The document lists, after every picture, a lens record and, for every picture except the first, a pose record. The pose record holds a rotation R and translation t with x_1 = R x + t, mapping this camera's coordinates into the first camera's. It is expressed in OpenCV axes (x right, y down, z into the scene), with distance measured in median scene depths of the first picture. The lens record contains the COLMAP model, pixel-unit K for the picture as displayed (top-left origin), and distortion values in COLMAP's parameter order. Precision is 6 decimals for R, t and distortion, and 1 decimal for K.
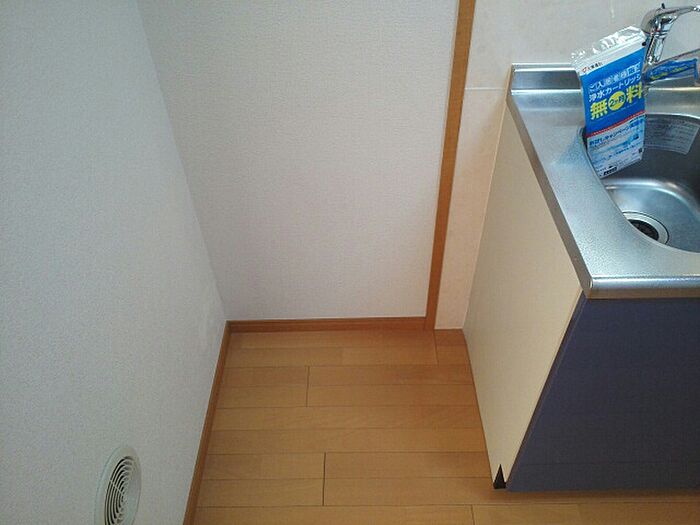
lens RADIAL K [[554.9, 0, 350.2], [0, 554.9, 265.9], [0, 0, 1]] dist [-0.010692, -0.007989]
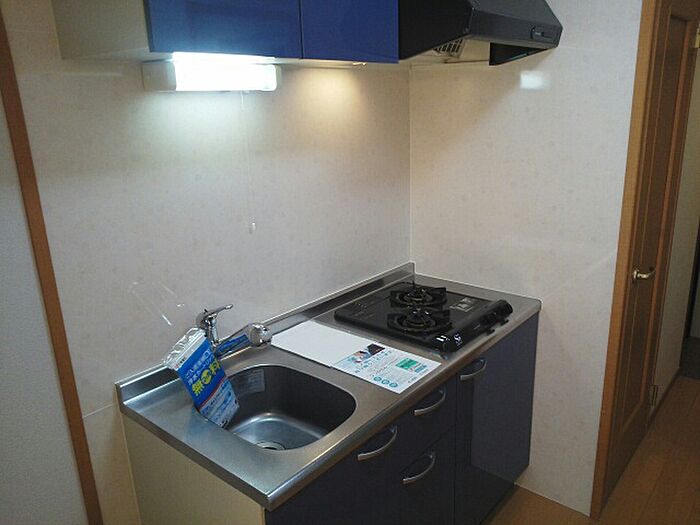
lens RADIAL K [[554.9, 0, 350.1], [0, 554.9, 262.9], [0, 0, 1]] dist [-0.010692, -0.007989]
pose [[0.651704, -0.218900, 0.726199, -0.209773], [0.552433, 0.793043, -0.256713, 0.024294], [-0.519712, 0.568477, 0.637756, -0.207802]]
